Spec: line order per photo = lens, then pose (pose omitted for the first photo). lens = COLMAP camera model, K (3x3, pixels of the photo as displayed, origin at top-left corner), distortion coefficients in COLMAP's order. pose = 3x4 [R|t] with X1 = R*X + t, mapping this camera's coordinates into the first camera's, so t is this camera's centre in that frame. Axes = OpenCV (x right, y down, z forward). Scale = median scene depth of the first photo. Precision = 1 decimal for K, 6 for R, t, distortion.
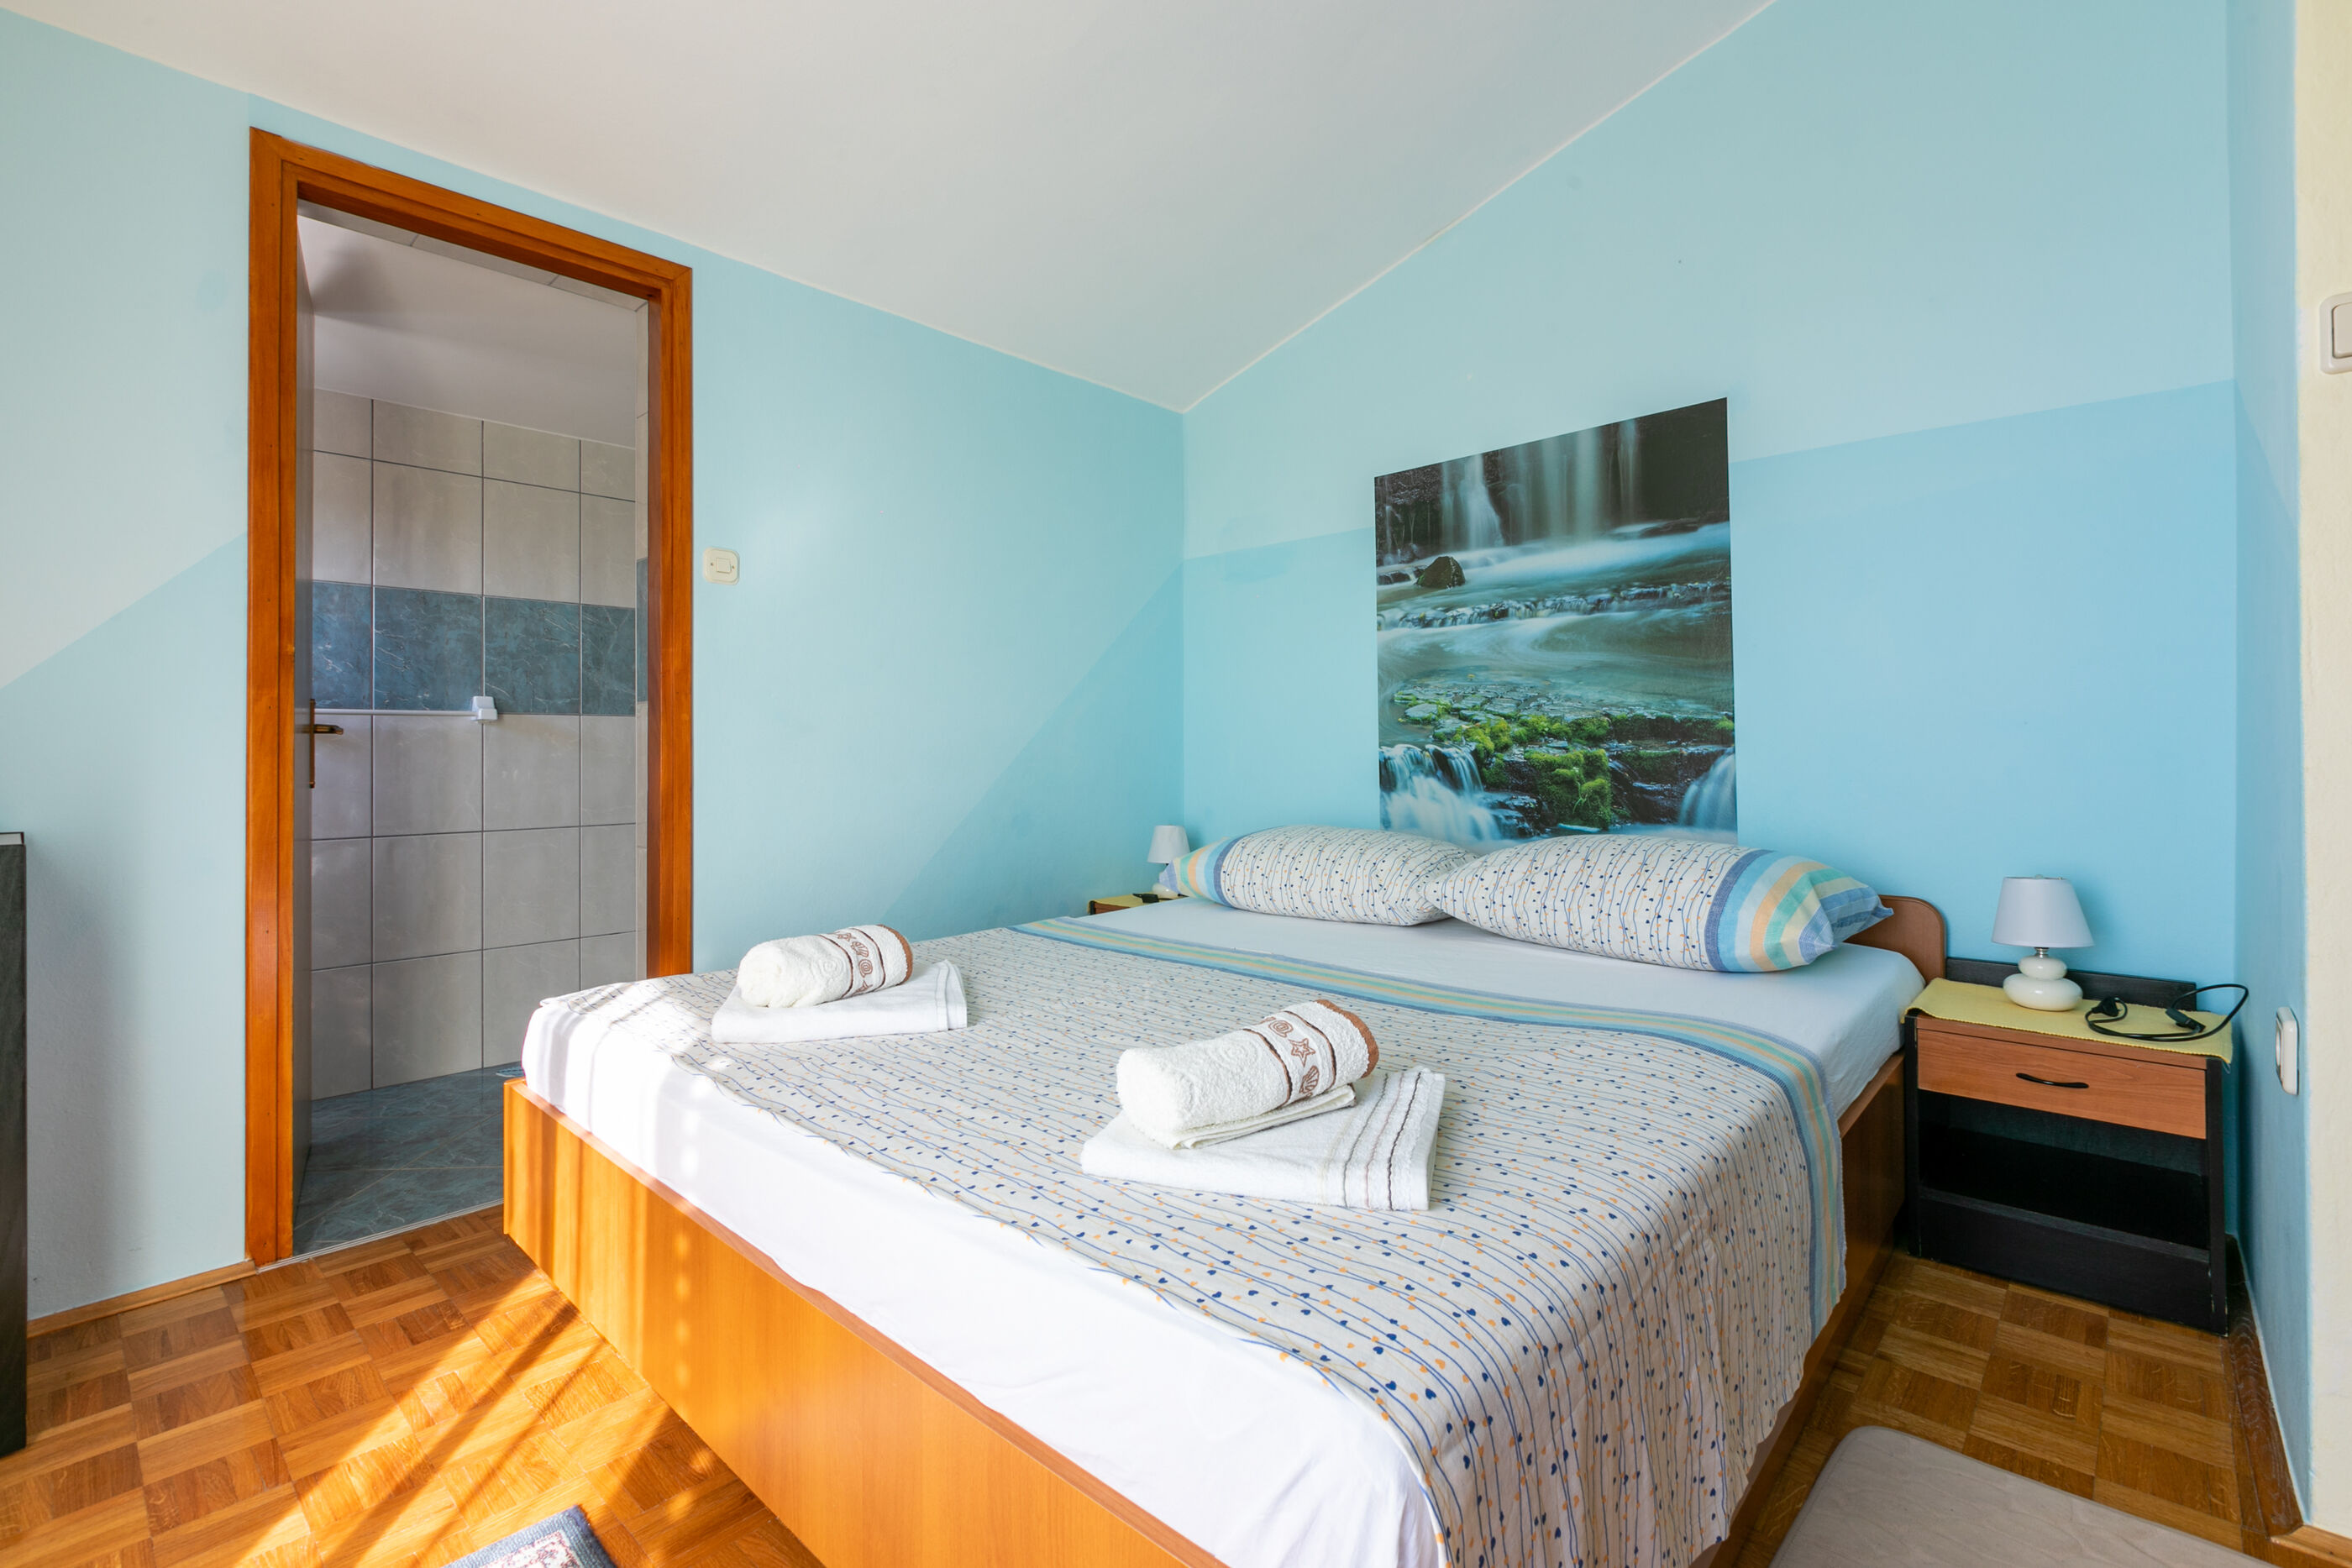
lens RADIAL K [[1053.3, 0, 1166.5], [0, 1053.3, 751.5], [0, 0, 1]] dist [-0.000503, -0.000142]
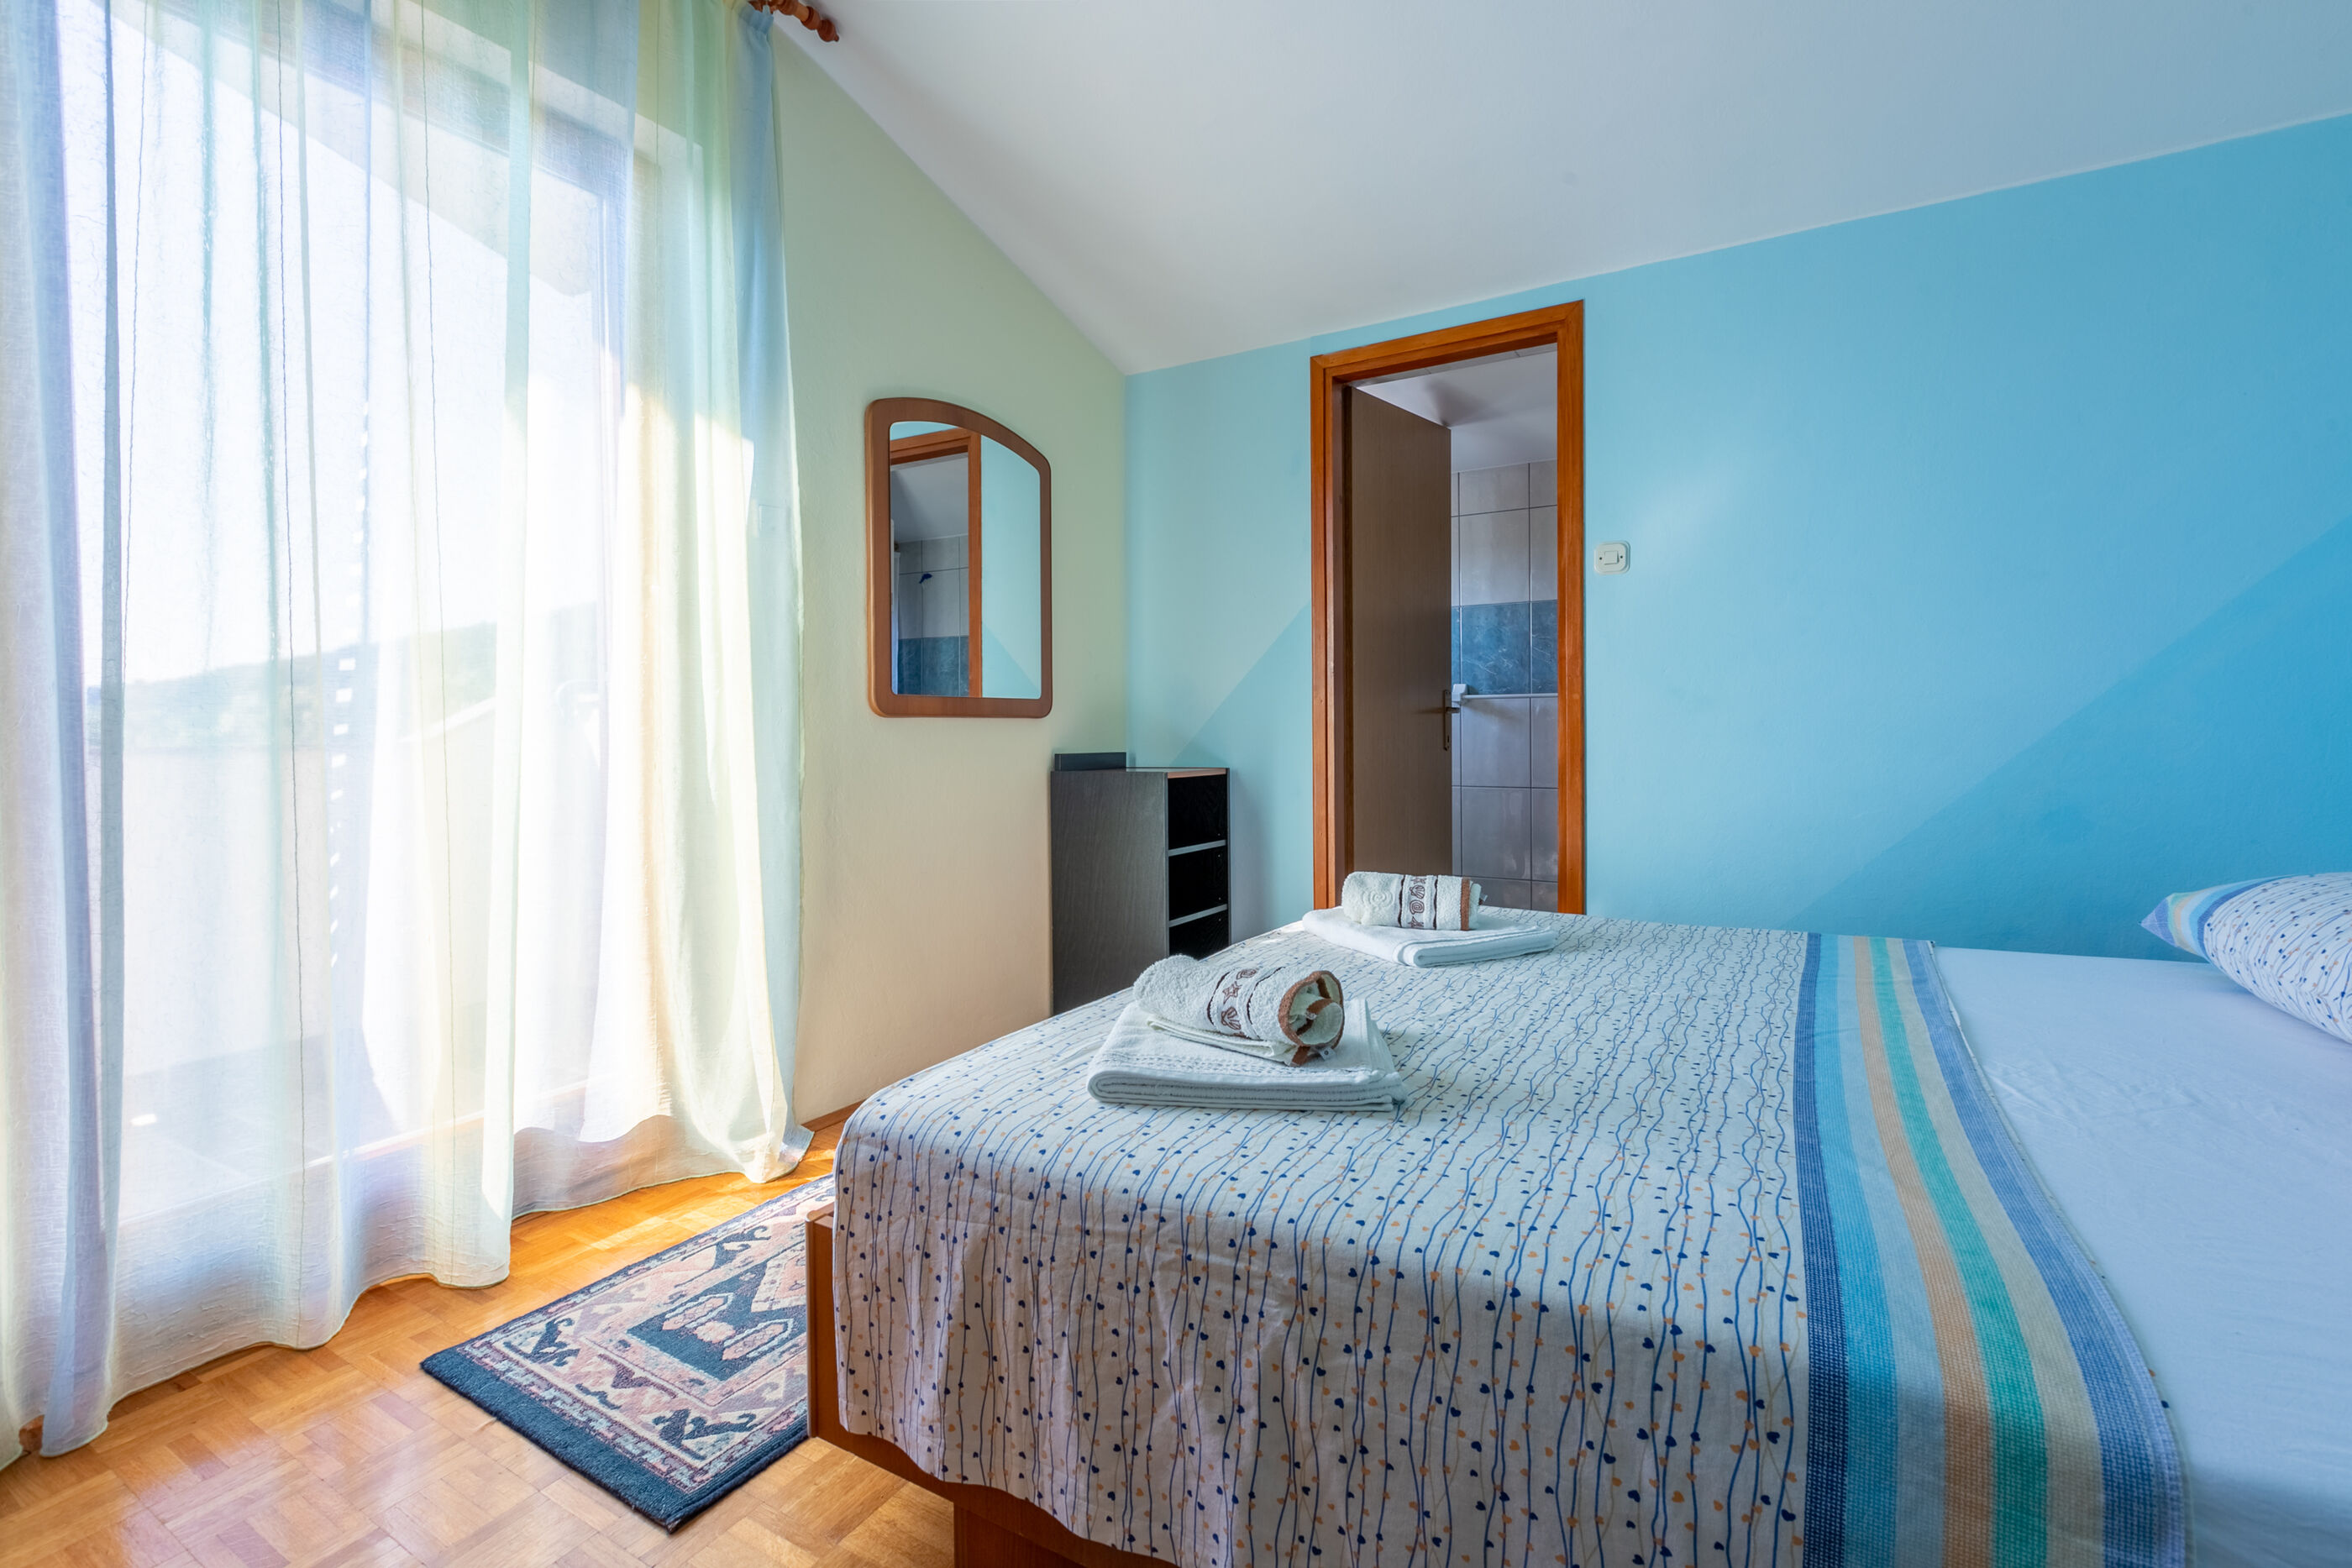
lens RADIAL K [[1053.3, 0, 1166.5], [0, 1053.3, 751.5], [0, 0, 1]] dist [-0.000503, -0.000142]
pose [[0.208377, 0.024276, -0.977747, 1.509936], [0.010043, 0.999586, 0.026958, -0.019337], [0.977997, -0.015437, 0.208047, 0.831373]]
